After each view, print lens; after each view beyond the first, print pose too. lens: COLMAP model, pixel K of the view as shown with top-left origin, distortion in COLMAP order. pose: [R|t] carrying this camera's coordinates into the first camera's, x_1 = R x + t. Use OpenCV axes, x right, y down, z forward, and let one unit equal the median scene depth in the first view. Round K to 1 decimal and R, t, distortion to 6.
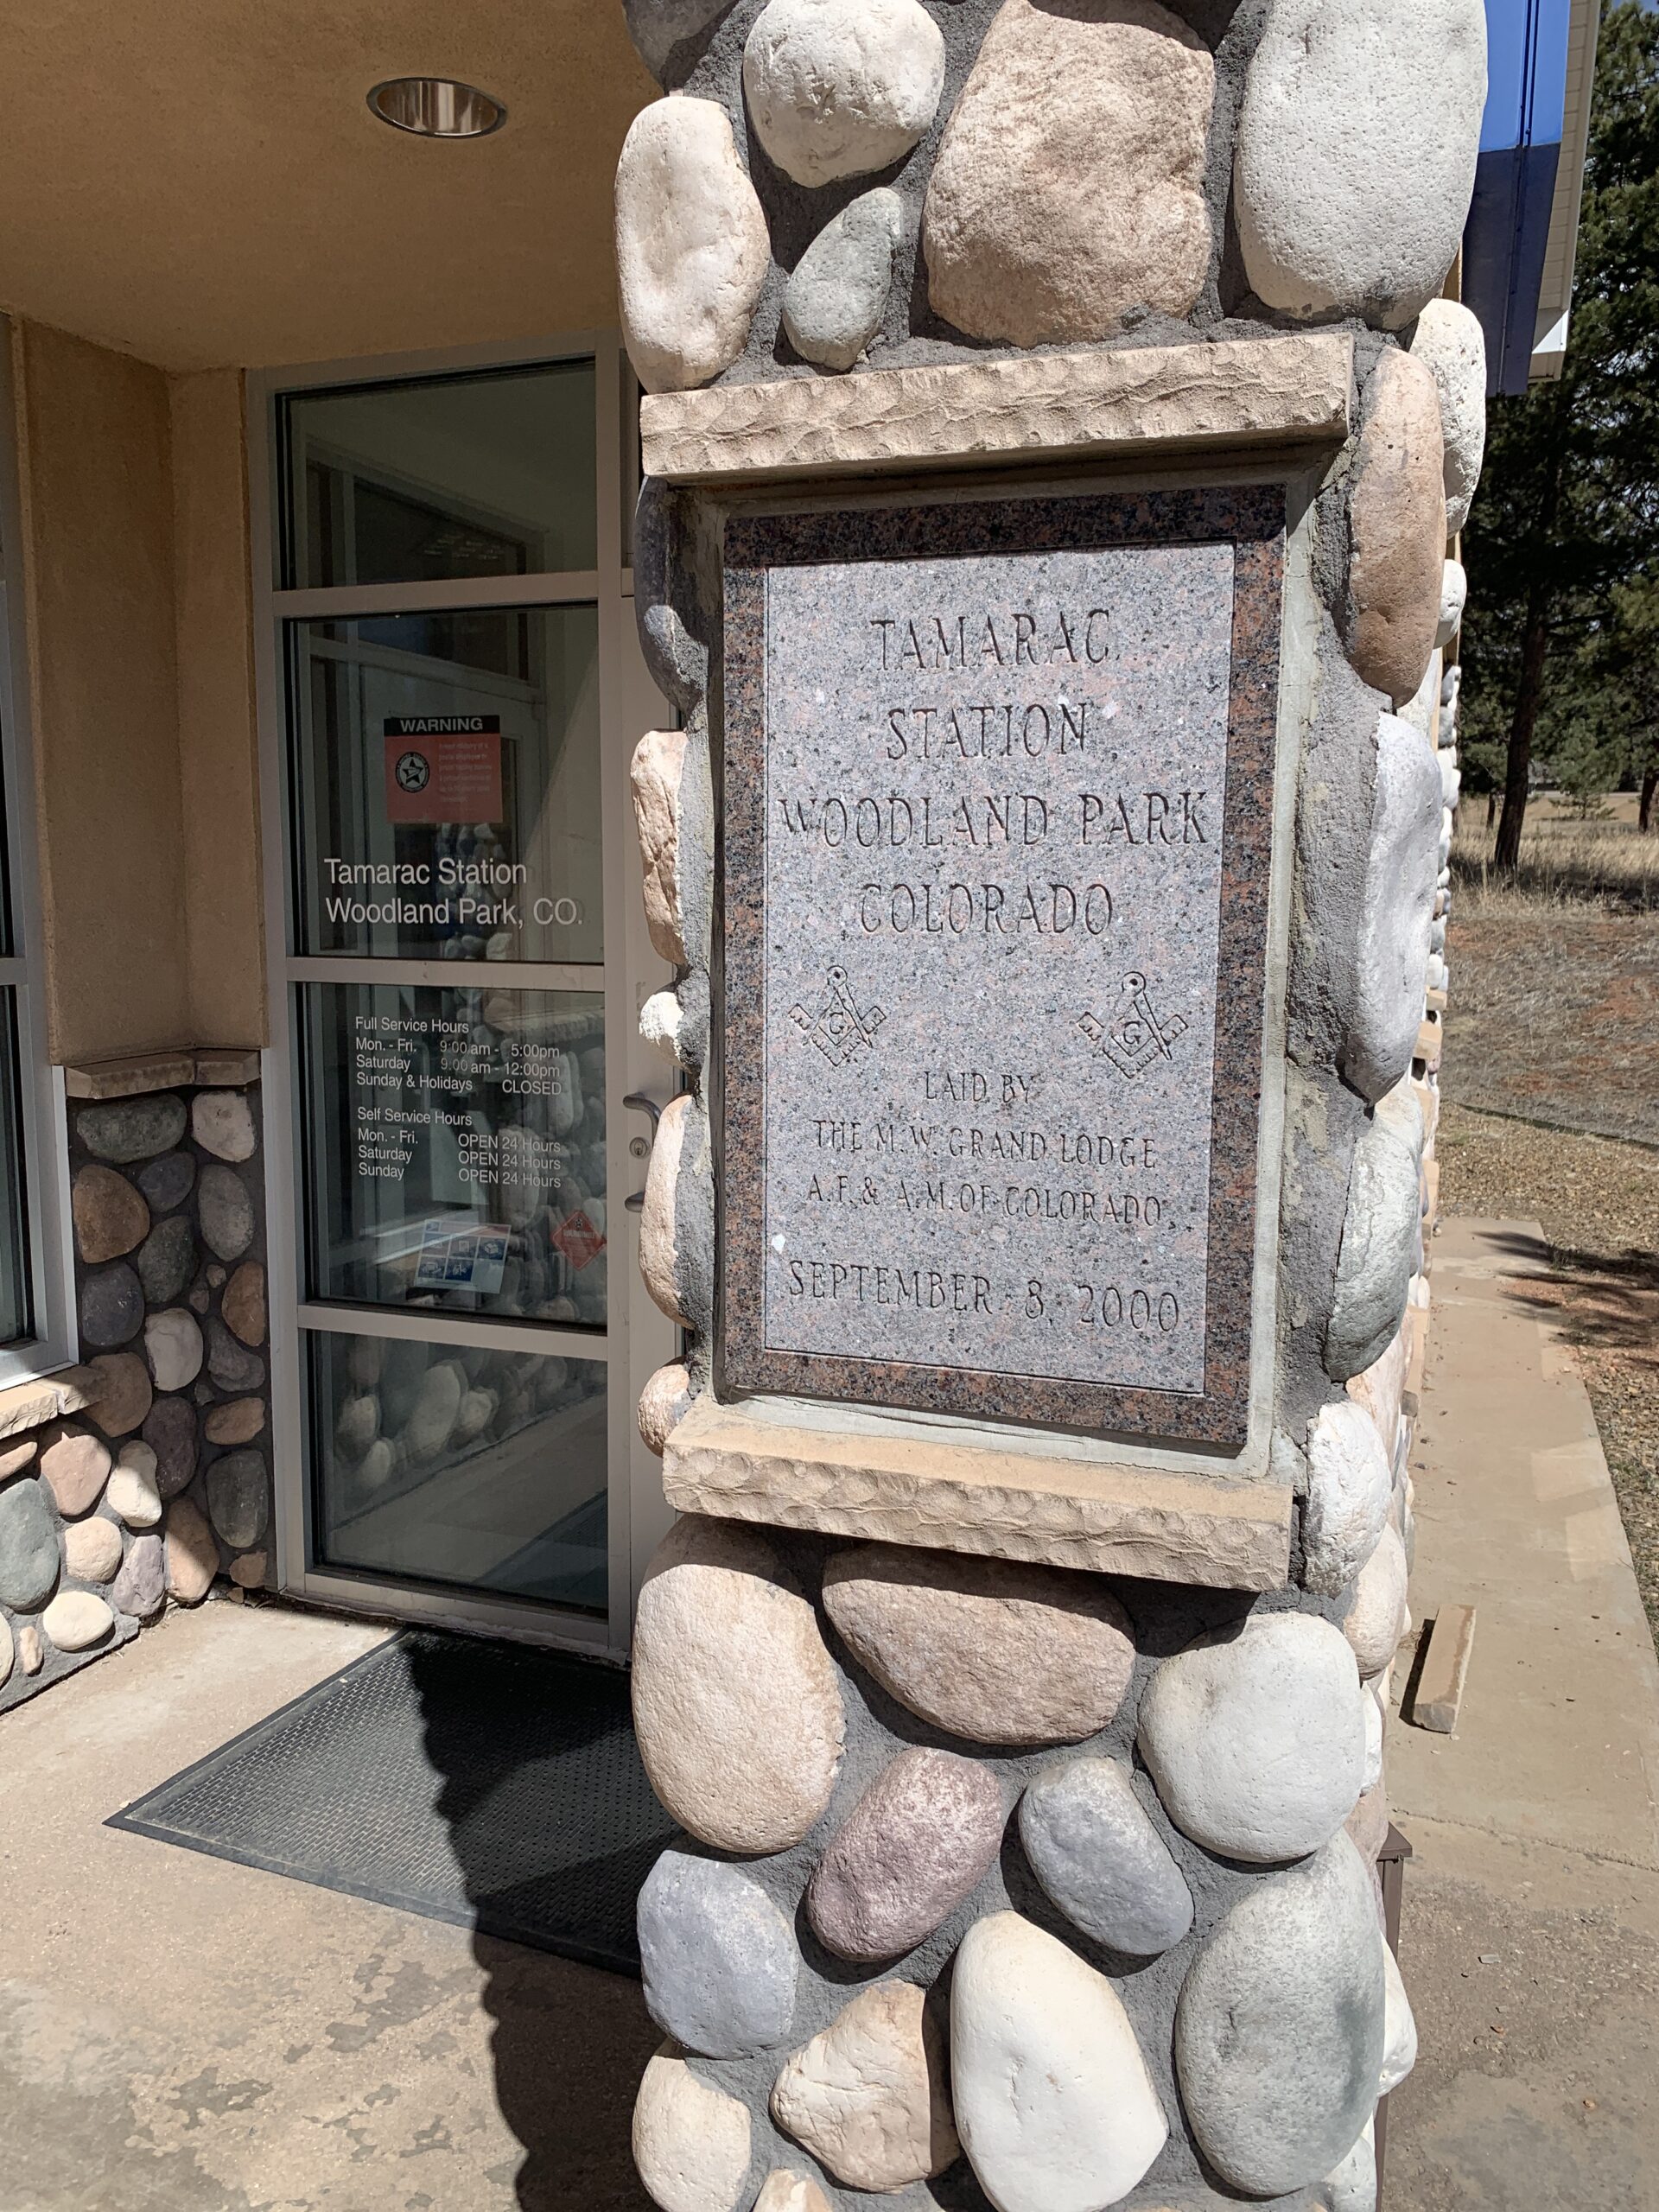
lens RADIAL K [[1696.9, 0, 831.1], [0, 1696.9, 1096.9], [0, 0, 1]] dist [0.050744, -0.078094]
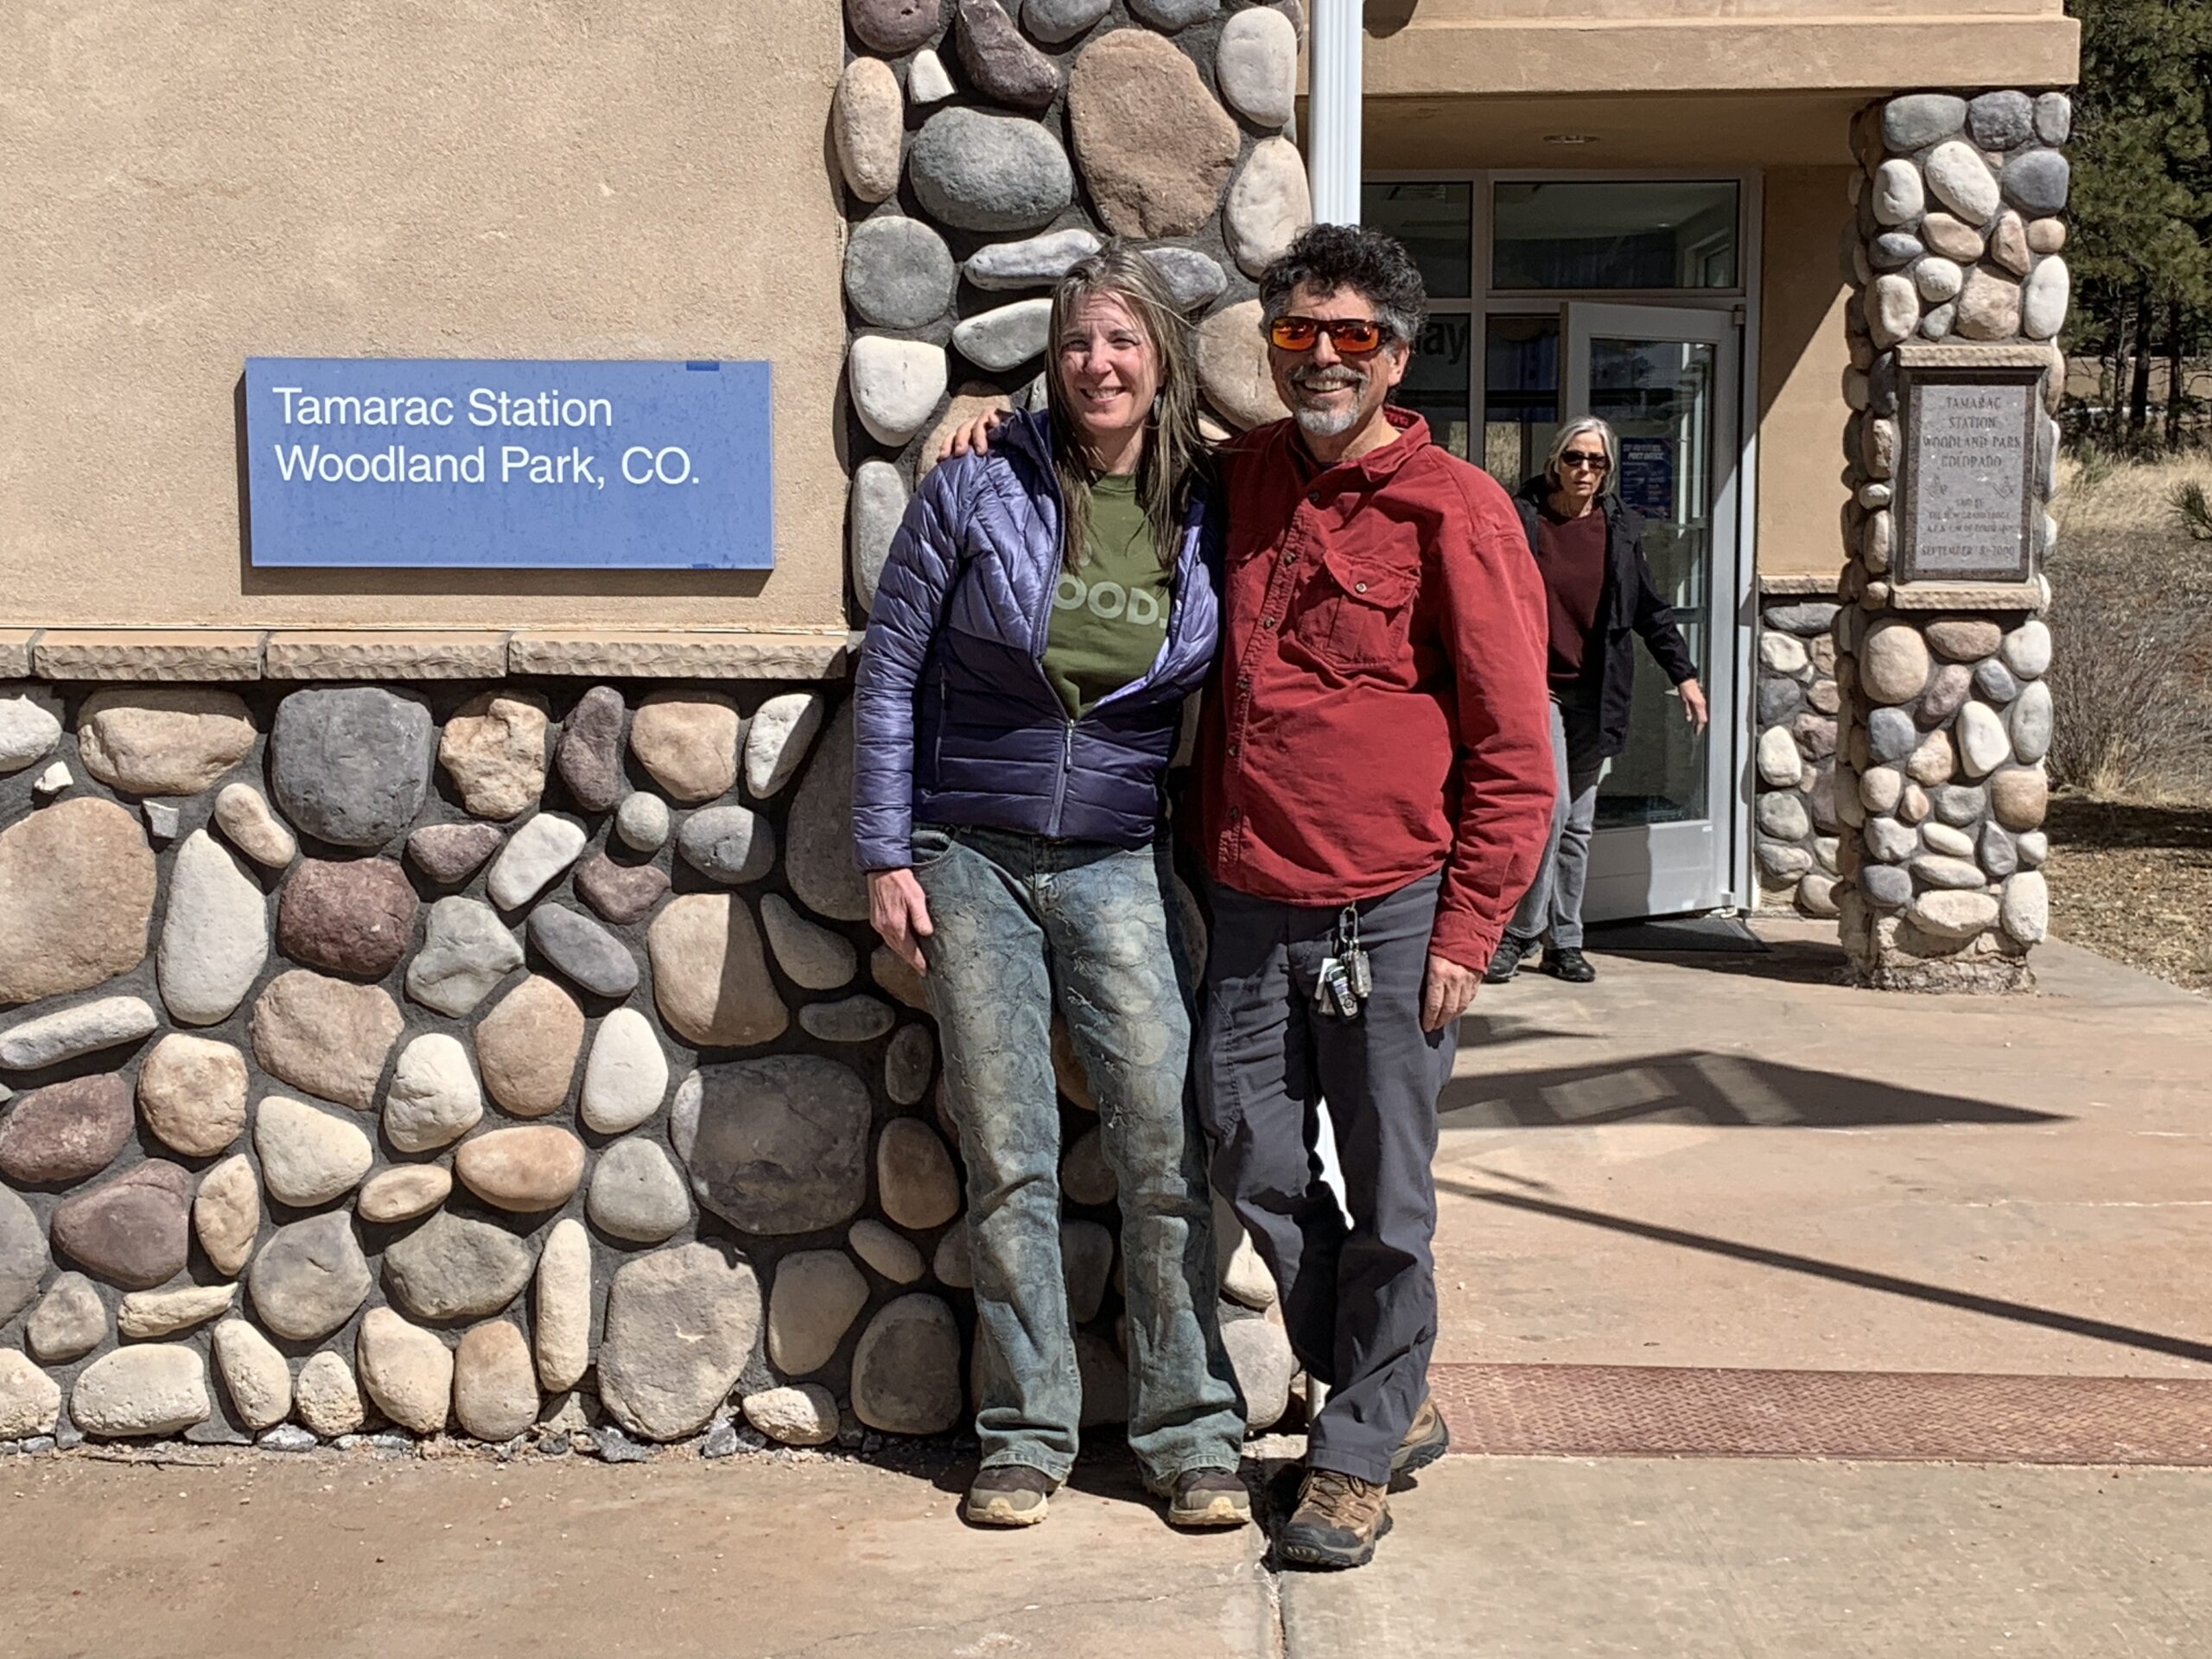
lens RADIAL K [[3145.8, 0, 1106.0], [0, 3145.8, 829.5], [0, 0, 1]] dist [0.172515, -0.602031]
pose [[0.939367, -0.038886, 0.340701, -4.837700], [0.045761, 0.998878, -0.012163, 0.834971], [-0.339846, 0.027016, 0.940093, -5.940824]]
